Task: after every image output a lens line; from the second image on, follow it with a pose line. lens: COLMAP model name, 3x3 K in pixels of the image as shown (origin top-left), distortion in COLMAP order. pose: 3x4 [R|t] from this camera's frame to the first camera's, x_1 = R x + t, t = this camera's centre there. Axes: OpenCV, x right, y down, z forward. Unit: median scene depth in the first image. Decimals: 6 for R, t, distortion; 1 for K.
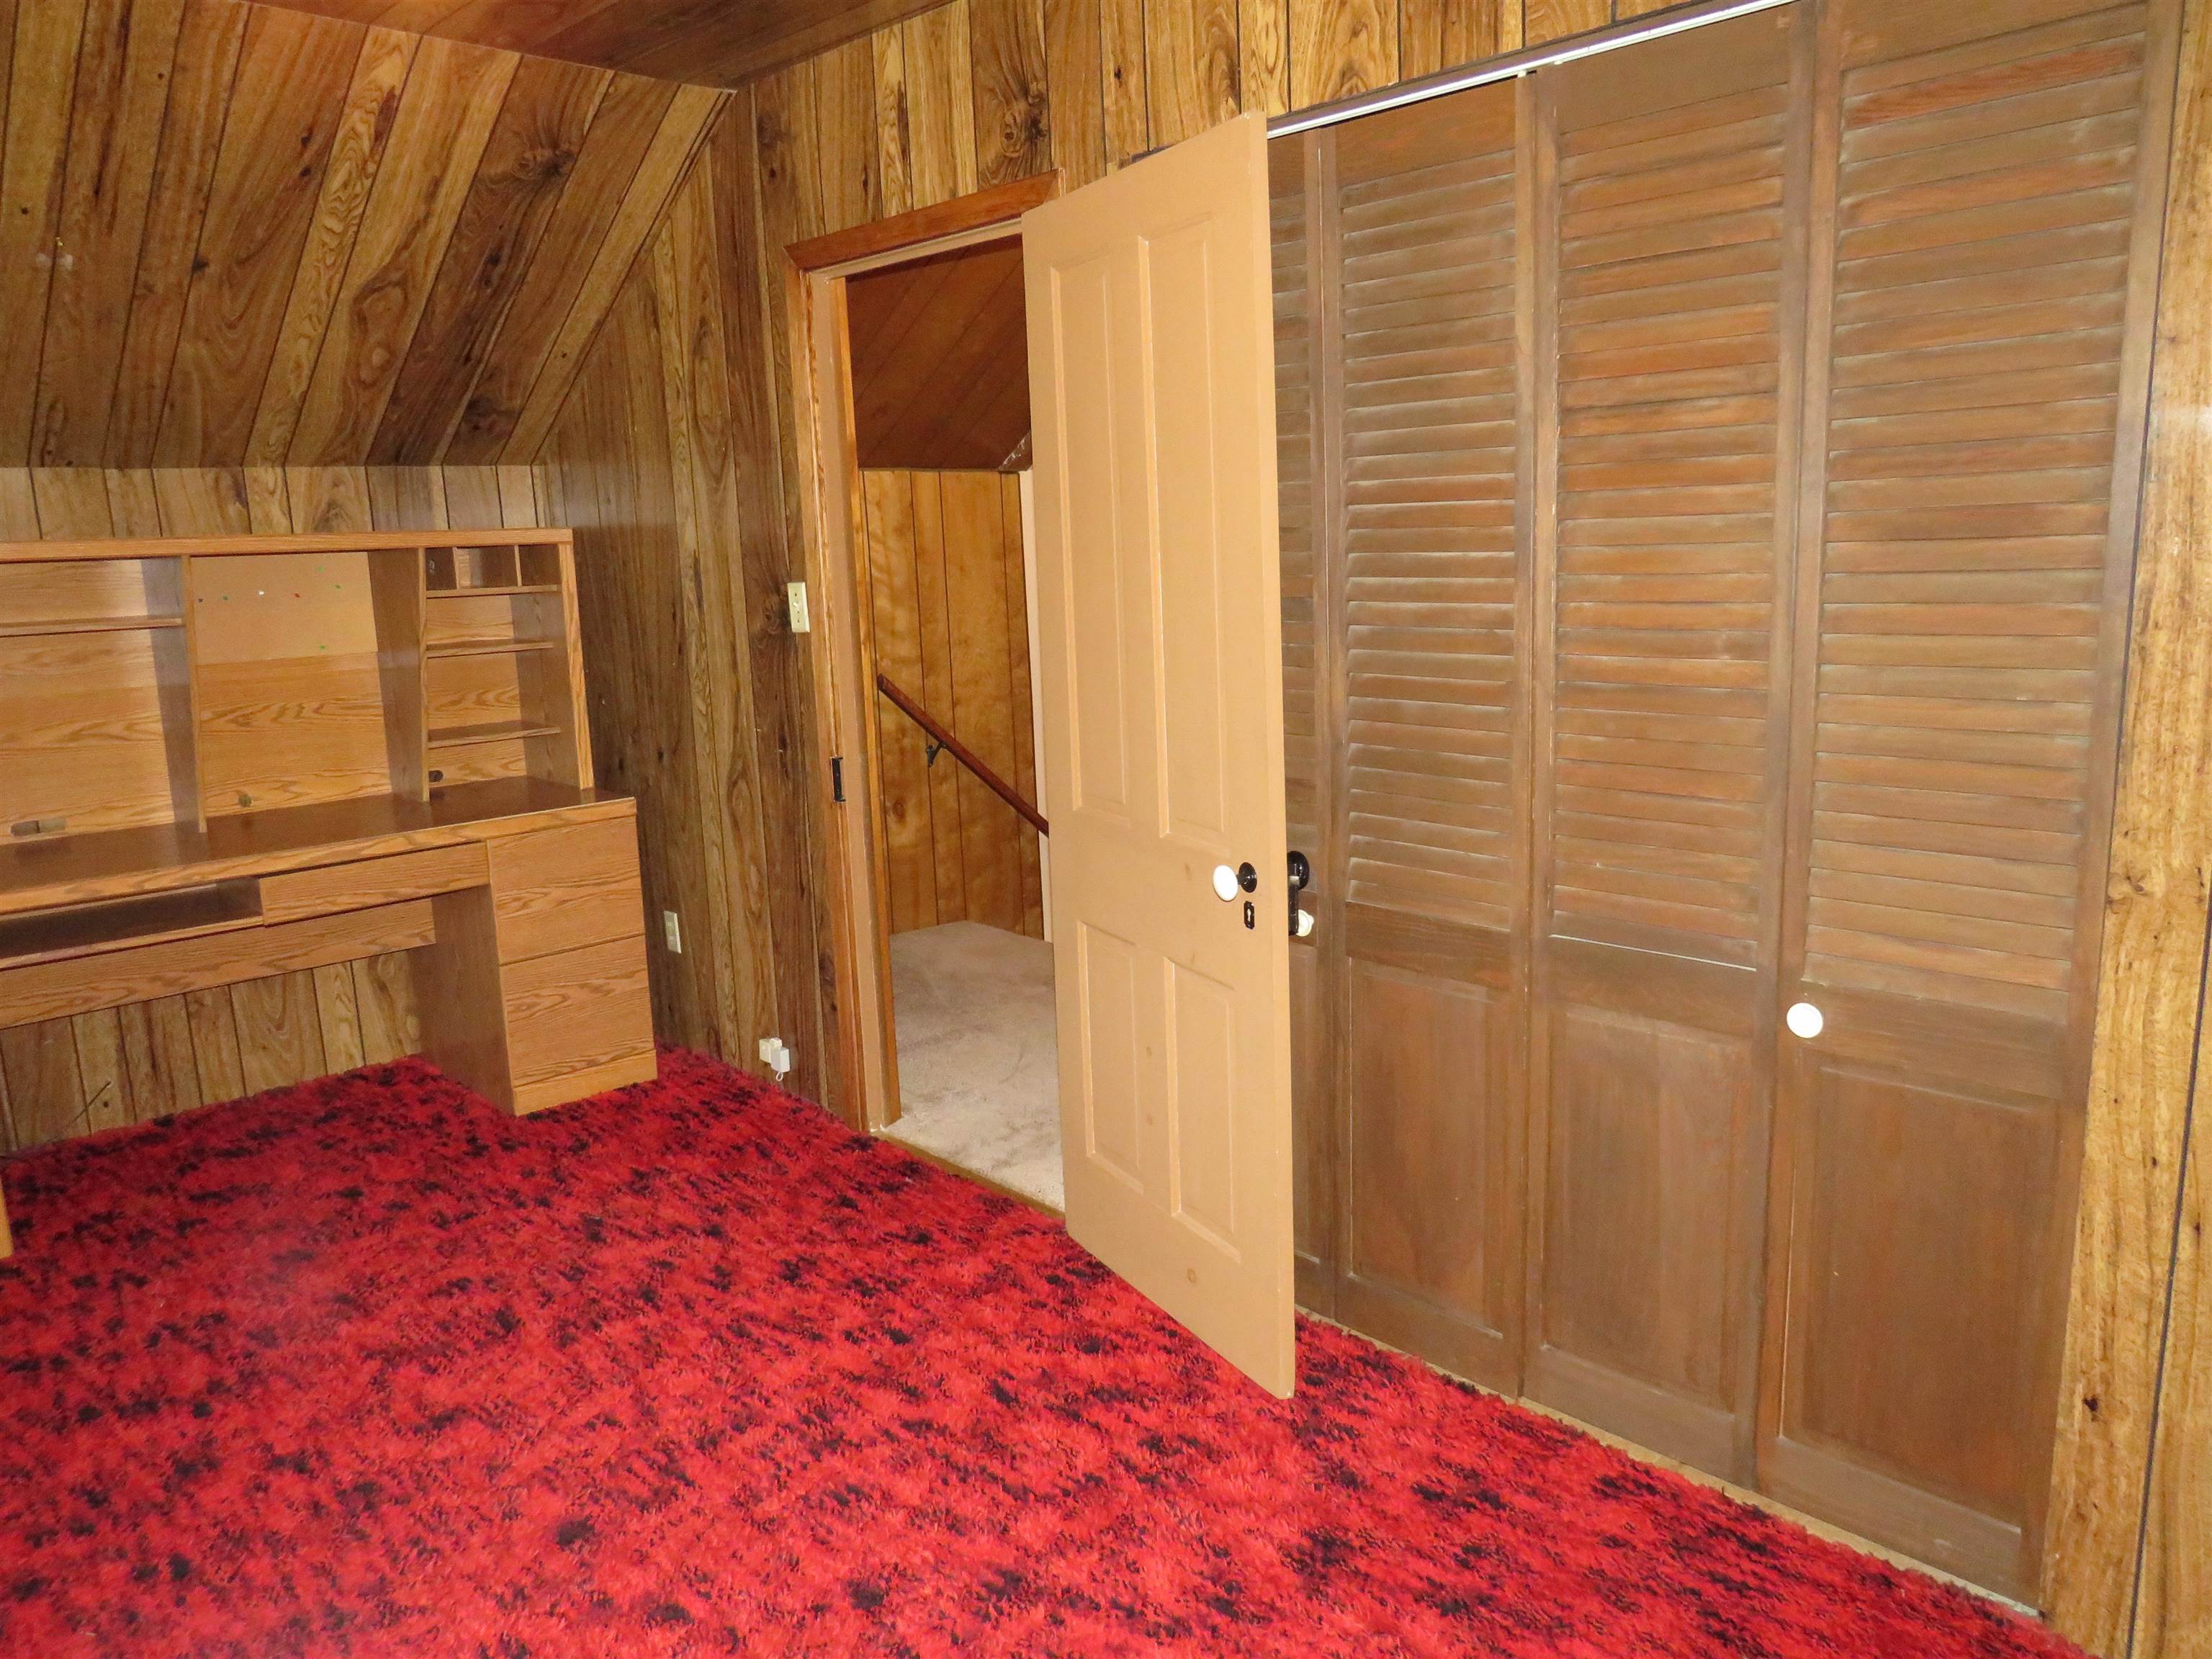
lens RADIAL K [[1583.5, 0, 1106.0], [0, 1583.5, 829.5], [0, 0, 1]] dist [-0.008179, -0.005392]
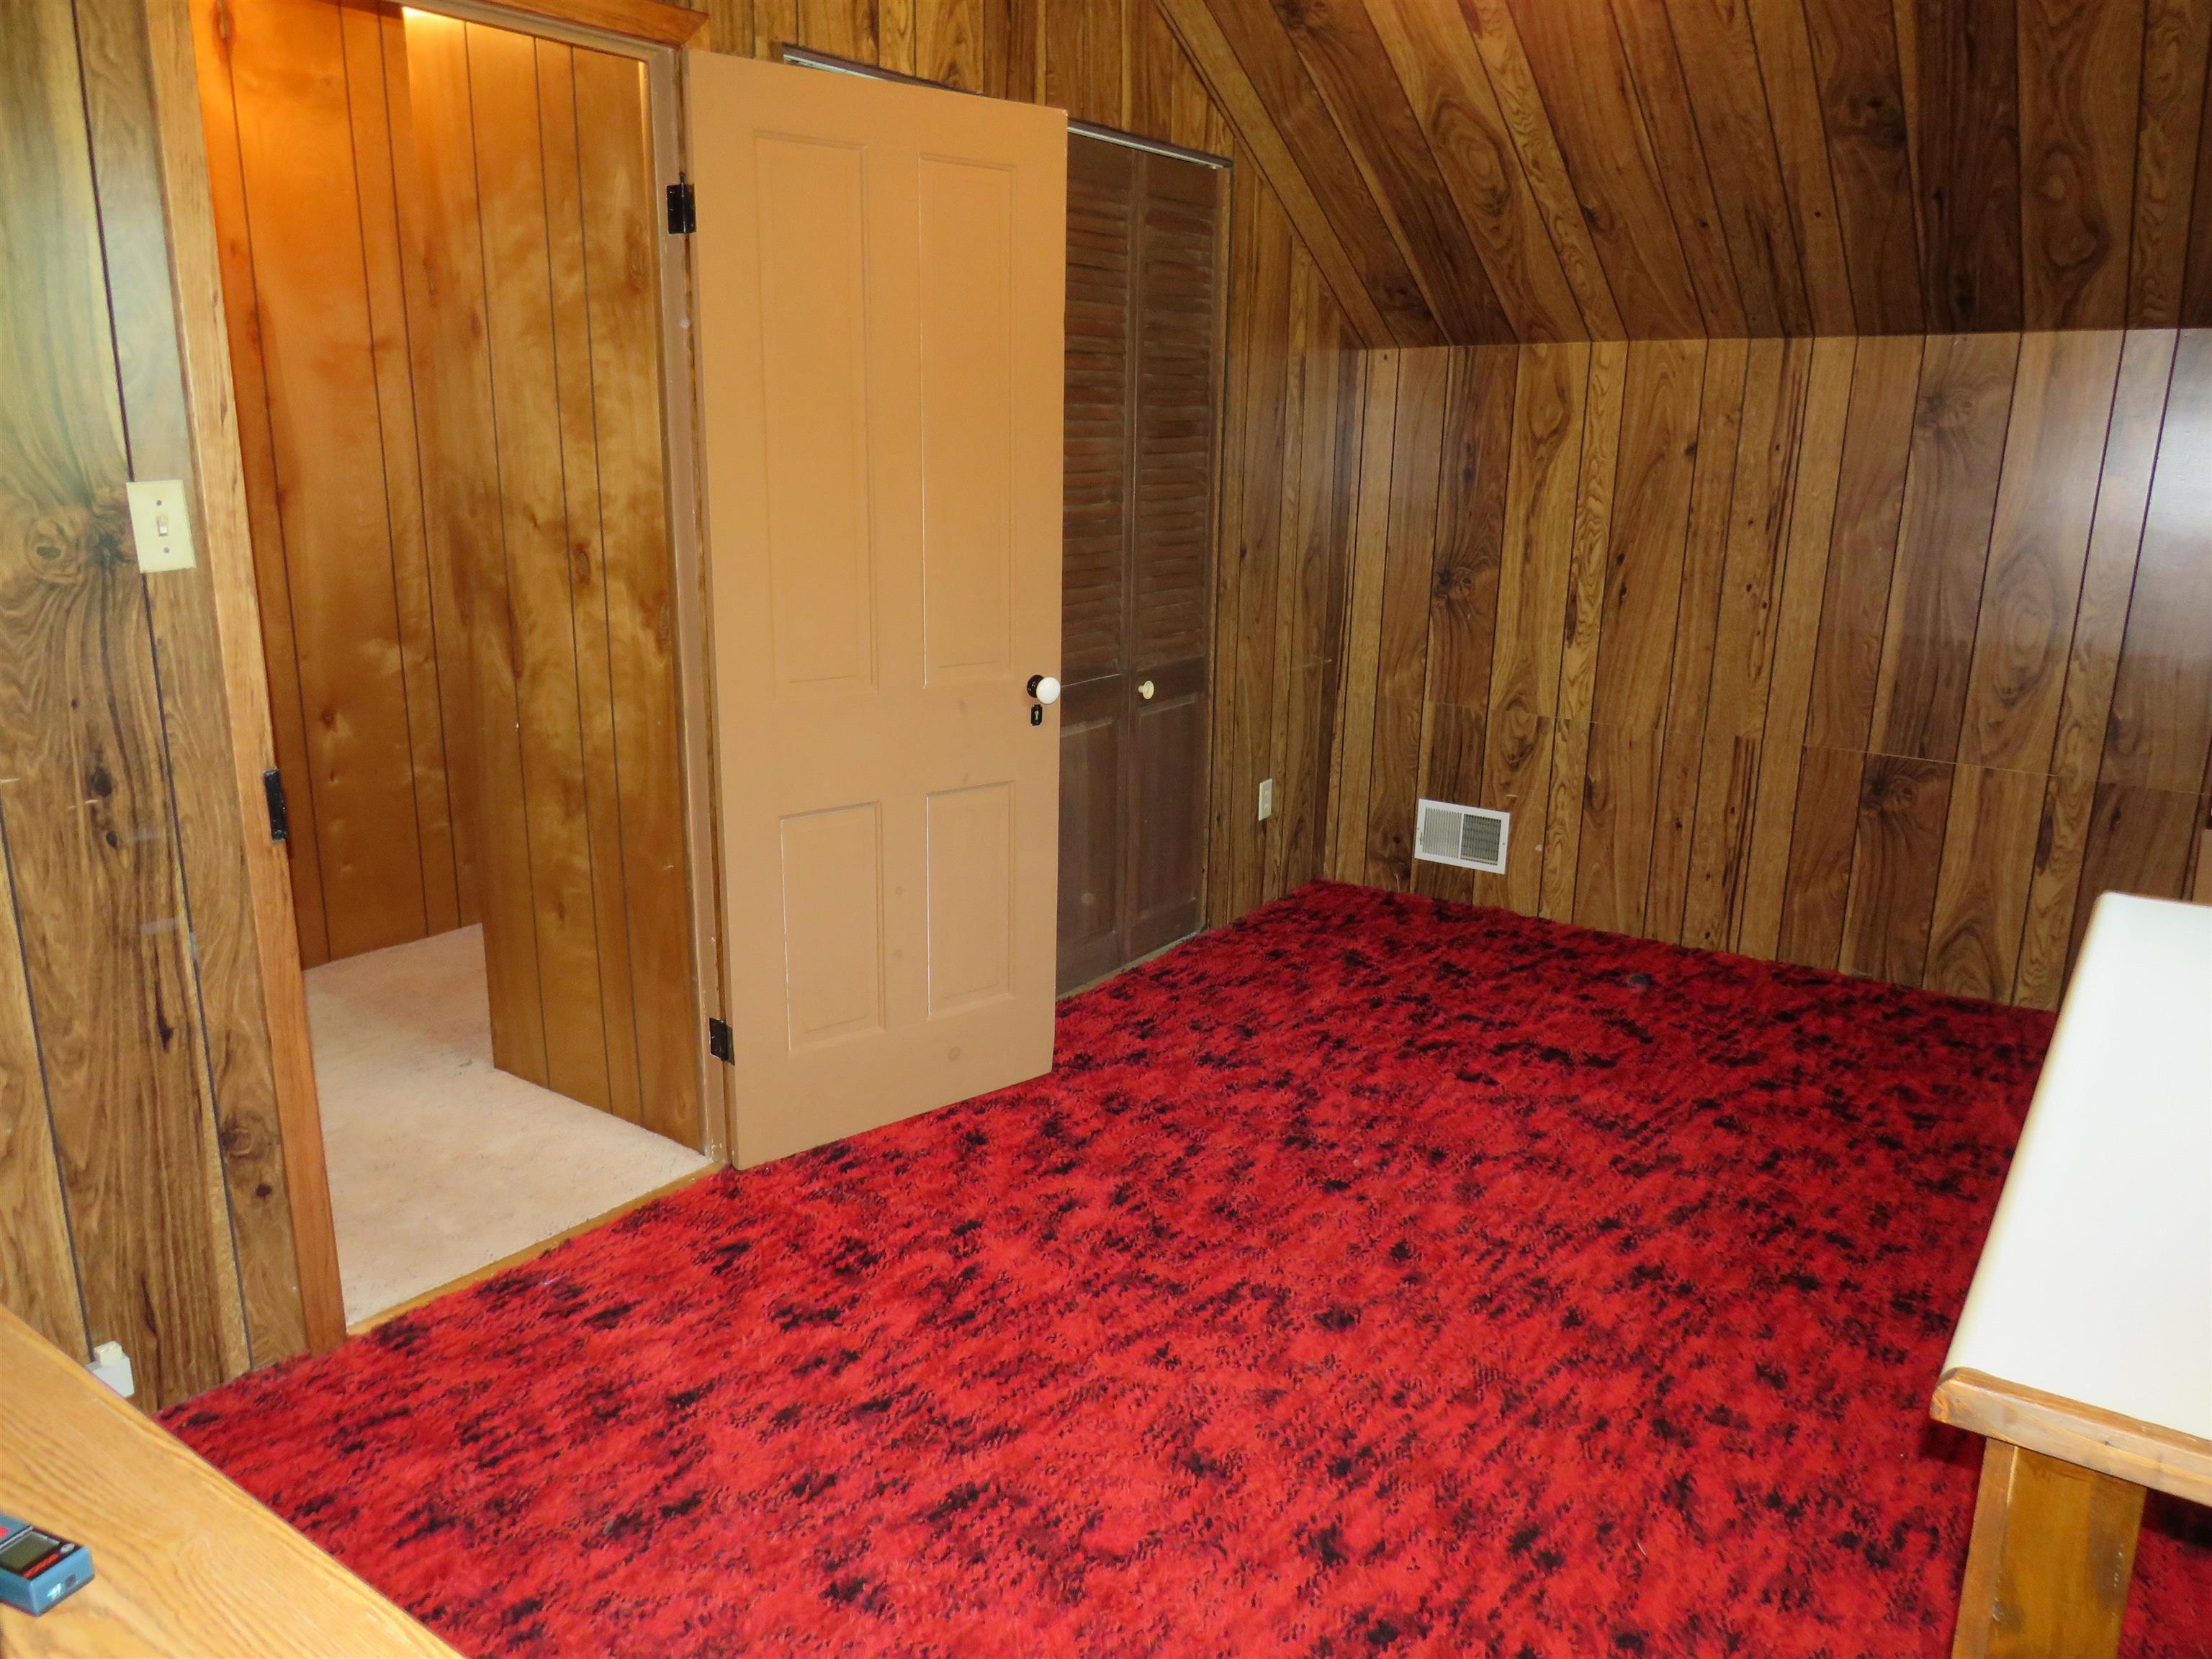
lens RADIAL K [[1550.7, 0, 1094.0], [0, 1550.7, 832.1], [0, 0, 1]] dist [-0.029720, -0.006714]
pose [[-0.178514, -0.216010, 0.959933, -1.113048], [0.181524, 0.951628, 0.247898, -0.154991], [-0.967048, 0.218504, -0.130668, 1.079683]]
